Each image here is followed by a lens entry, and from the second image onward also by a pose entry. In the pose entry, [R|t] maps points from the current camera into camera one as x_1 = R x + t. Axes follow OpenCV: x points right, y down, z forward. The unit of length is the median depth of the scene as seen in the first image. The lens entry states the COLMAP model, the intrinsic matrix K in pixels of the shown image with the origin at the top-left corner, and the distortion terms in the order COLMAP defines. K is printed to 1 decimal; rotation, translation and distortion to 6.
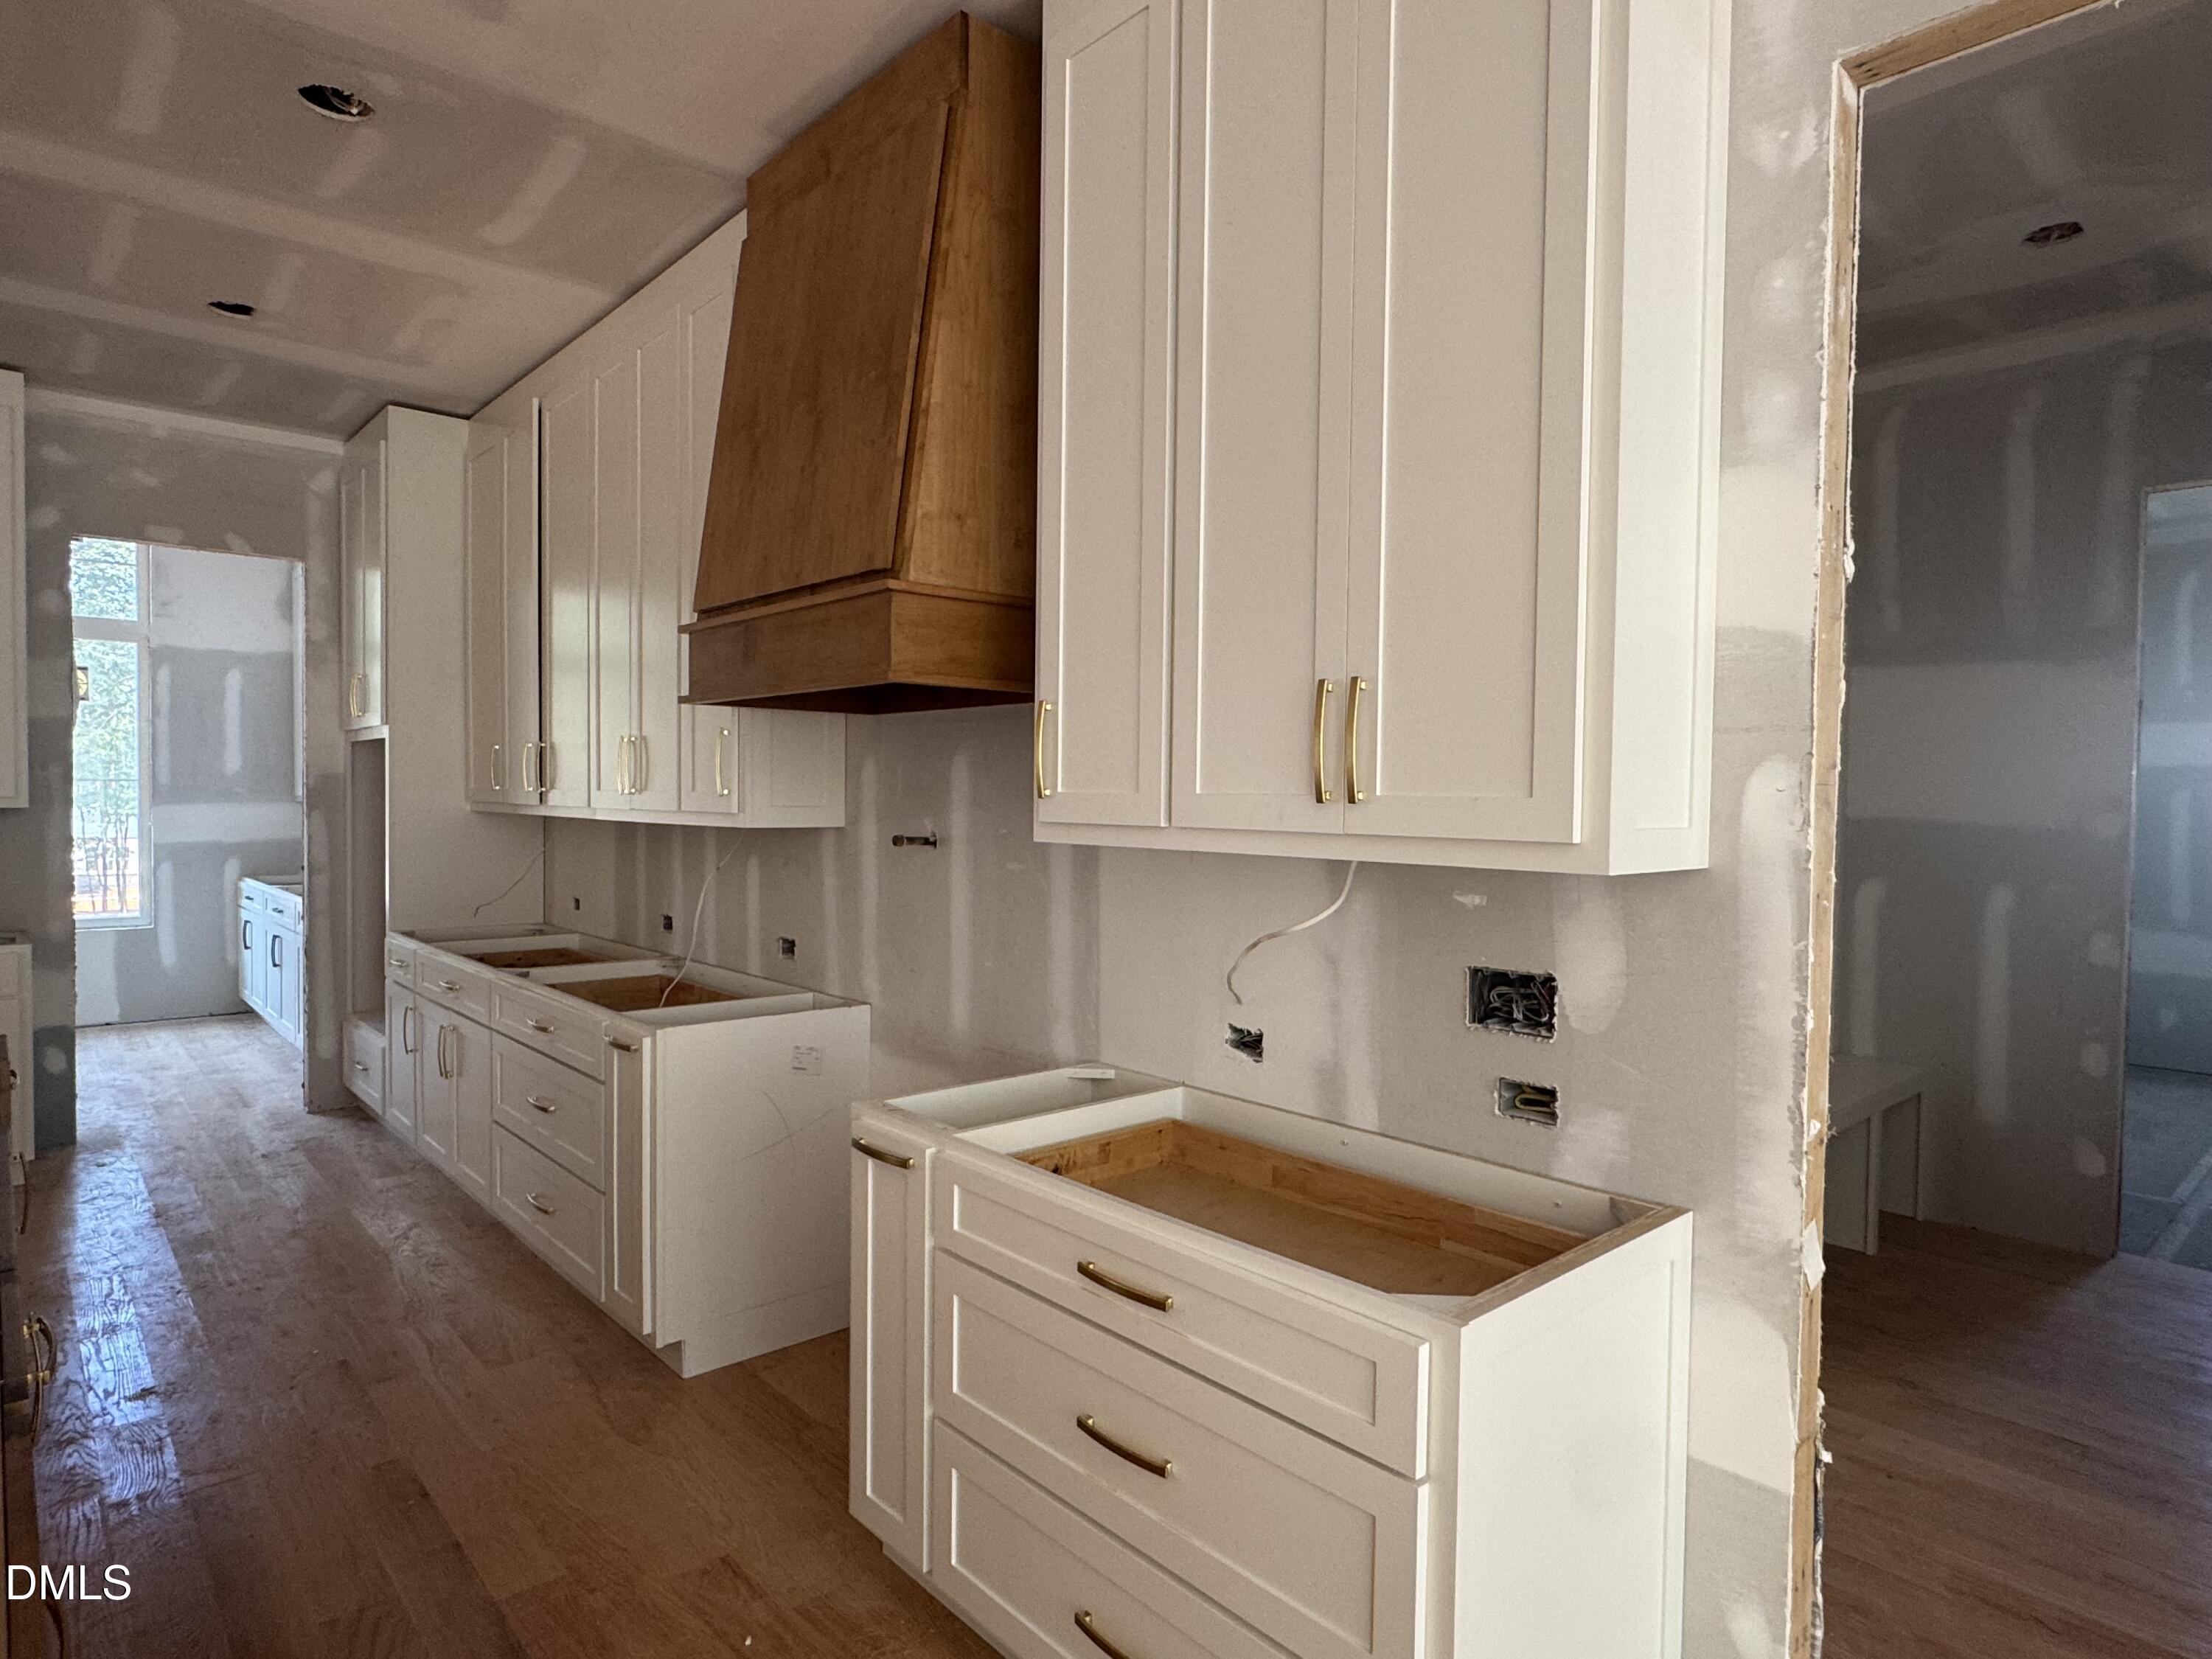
lens RADIAL K [[1255.5, 0, 1097.9], [0, 1255.5, 830.7], [0, 0, 1]] dist [-0.010604, 0.009027]
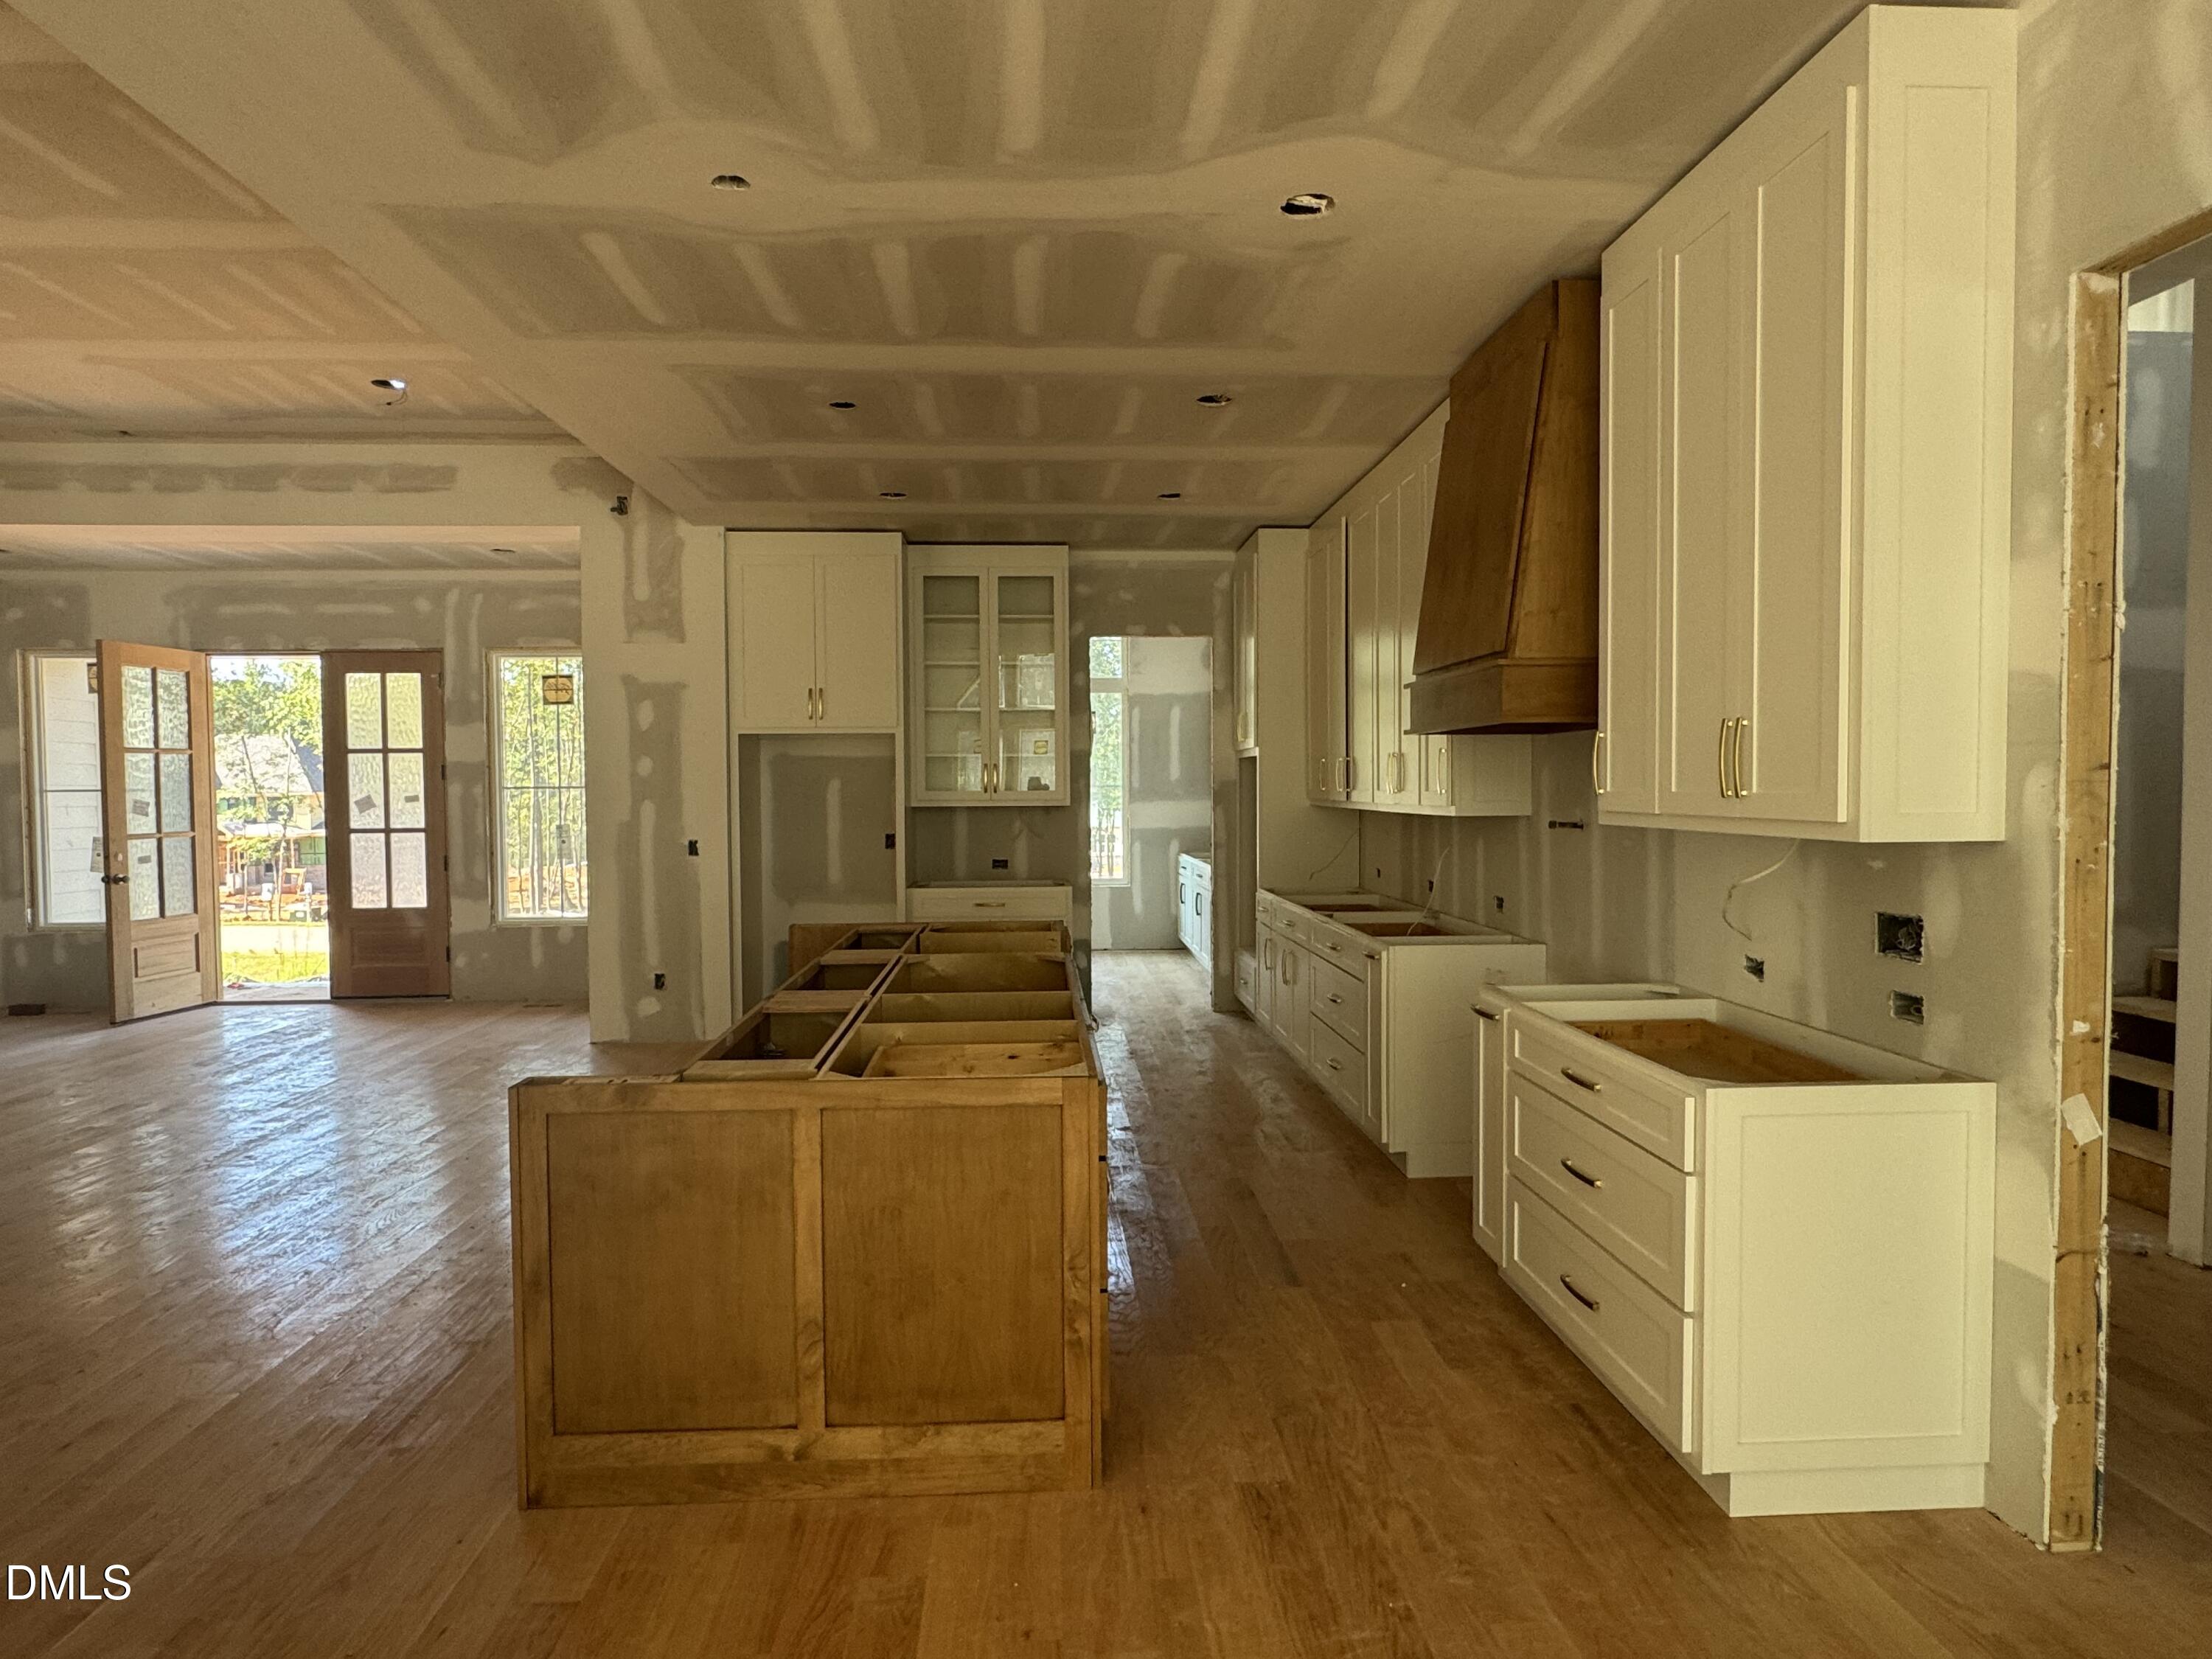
lens RADIAL K [[1234.3, 0, 1104.2], [0, 1234.3, 830.9], [0, 0, 1]] dist [-0.000956, -0.000154]
pose [[0.785250, 0.005567, -0.619154, 0.284799], [-0.001368, 0.999973, 0.007256, 0.005098], [0.619177, -0.004851, 0.785236, -0.376542]]
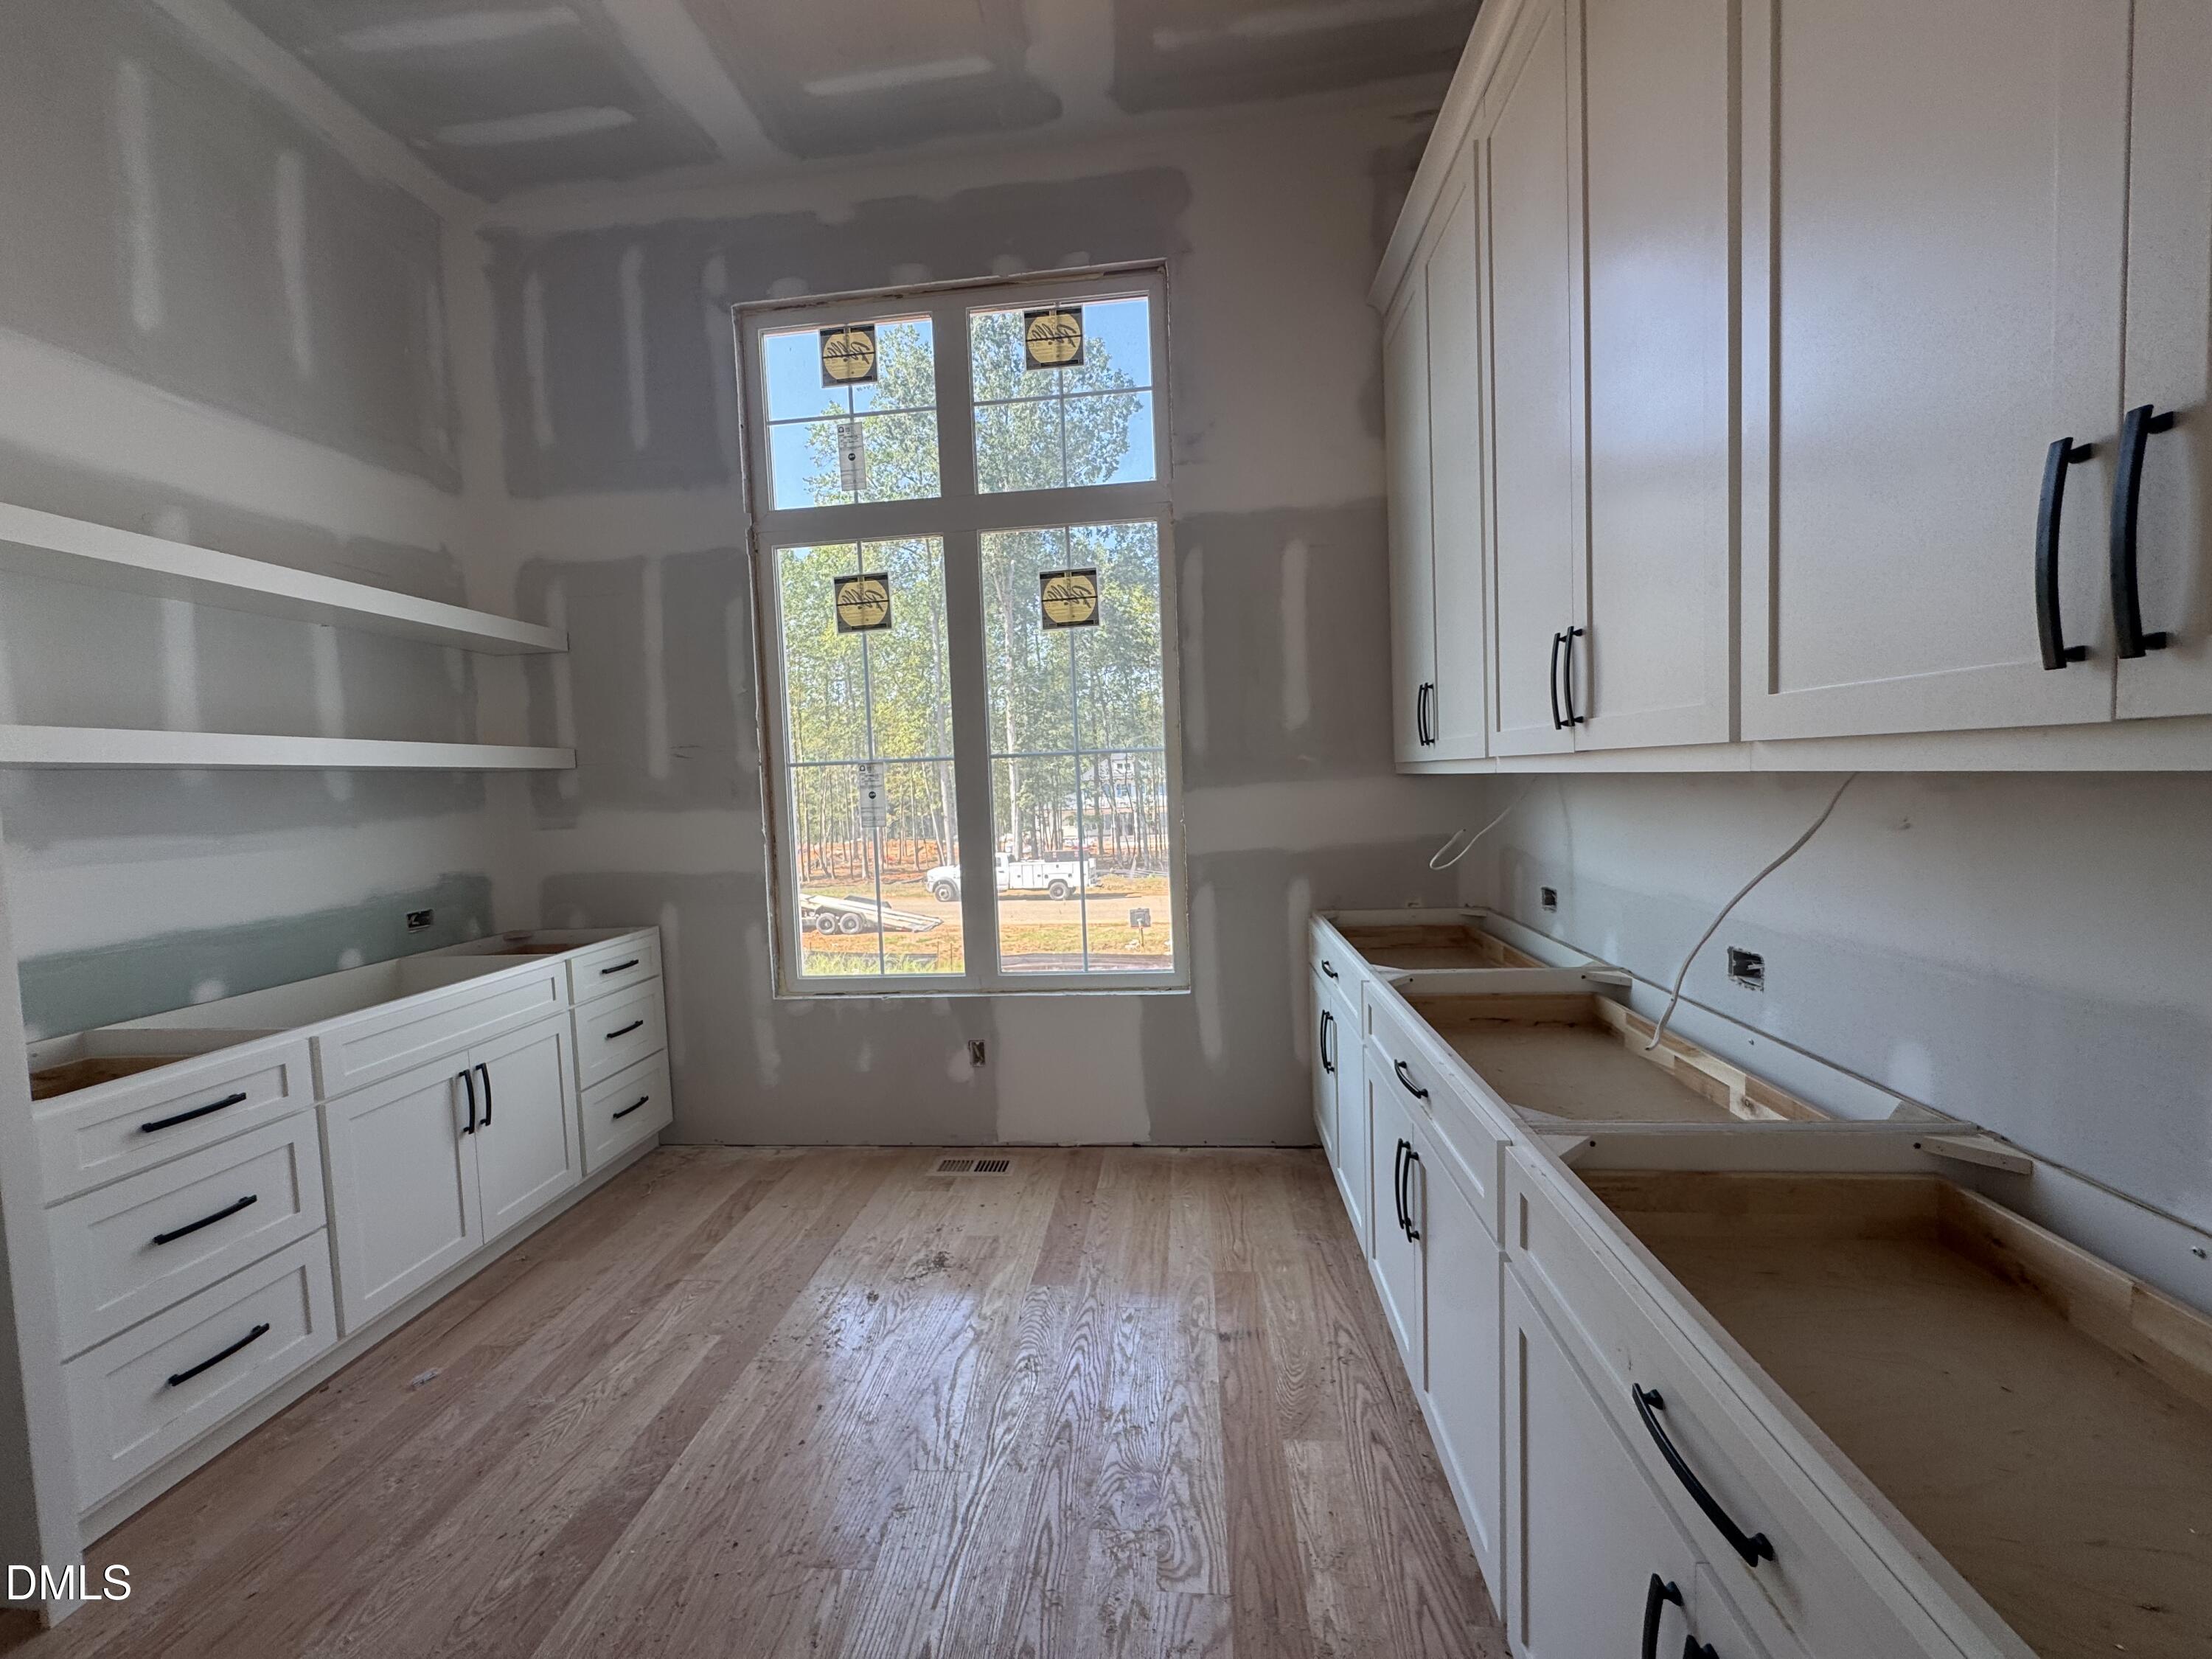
lens RADIAL K [[876.1, 0, 1093.7], [0, 876.1, 825.9], [0, 0, 1]] dist [-0.002659, 0.000013]
pose [[0.681546, -0.002348, -0.731772, -1.153693], [0.027668, 0.999363, 0.022562, -0.033432], [0.731252, -0.035624, 0.681176, 1.645122]]
